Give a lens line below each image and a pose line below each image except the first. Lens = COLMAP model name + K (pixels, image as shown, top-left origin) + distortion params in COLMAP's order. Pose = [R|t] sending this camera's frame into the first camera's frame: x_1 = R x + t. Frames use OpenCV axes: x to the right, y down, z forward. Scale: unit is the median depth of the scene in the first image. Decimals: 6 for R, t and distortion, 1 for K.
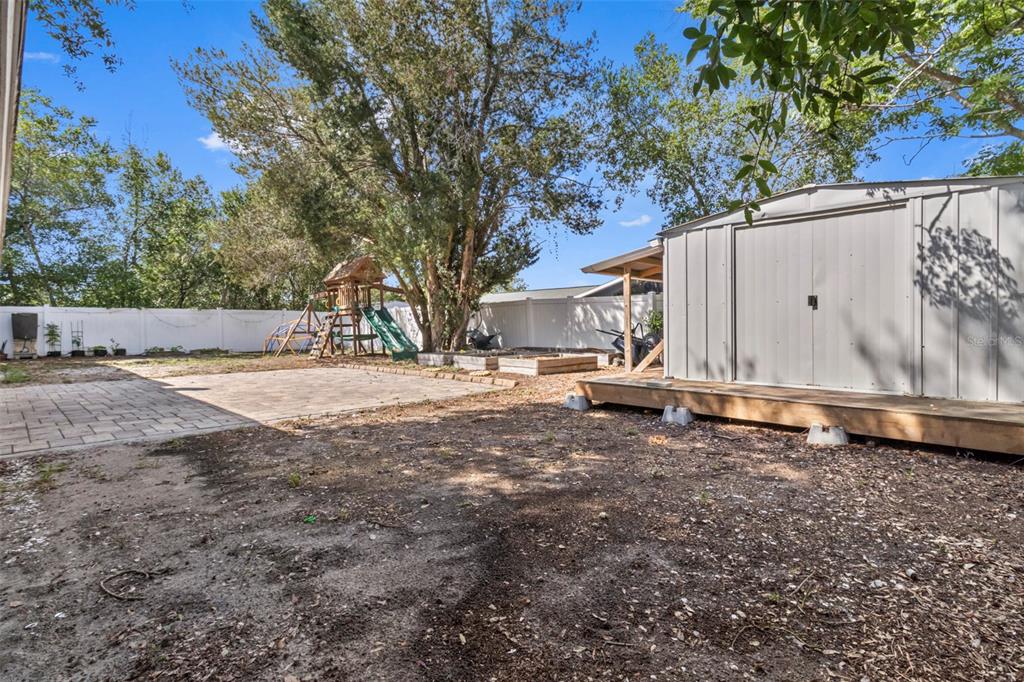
lens RADIAL K [[480.9, 0, 510.7], [0, 480.9, 317.2], [0, 0, 1]] dist [0.001529, 0.000886]
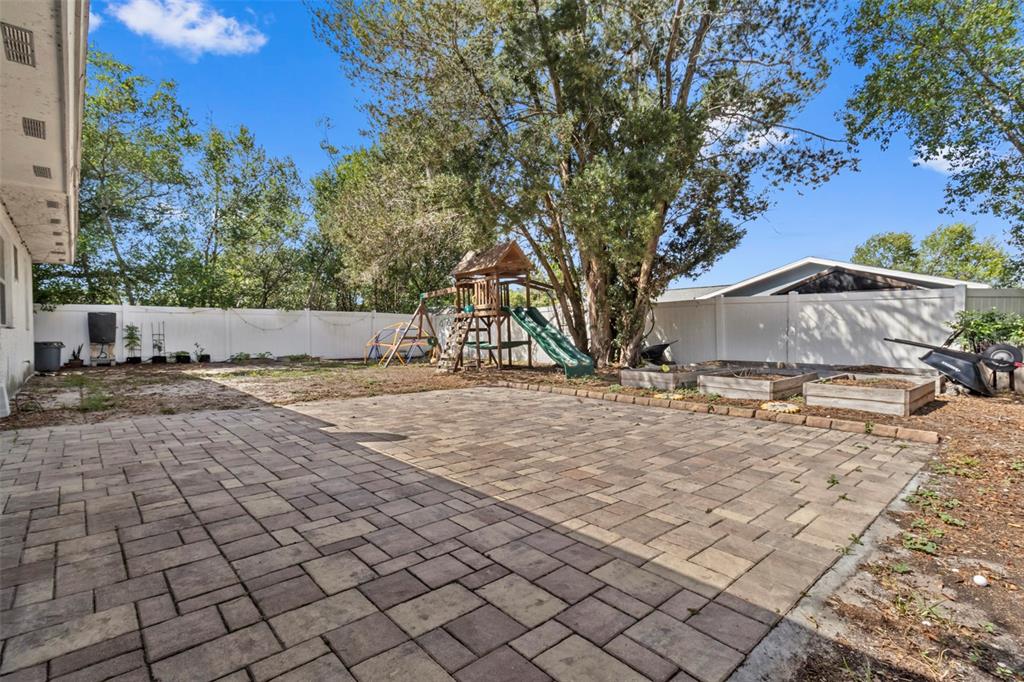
lens RADIAL K [[479.1, 0, 515.7], [0, 479.1, 336.2], [0, 0, 1]] dist [-0.000337, 0.000727]
pose [[0.997284, 0.009577, -0.073028, -0.213440], [-0.007631, 0.999609, 0.026883, 0.005646], [0.073257, -0.026253, 0.996967, 0.206074]]
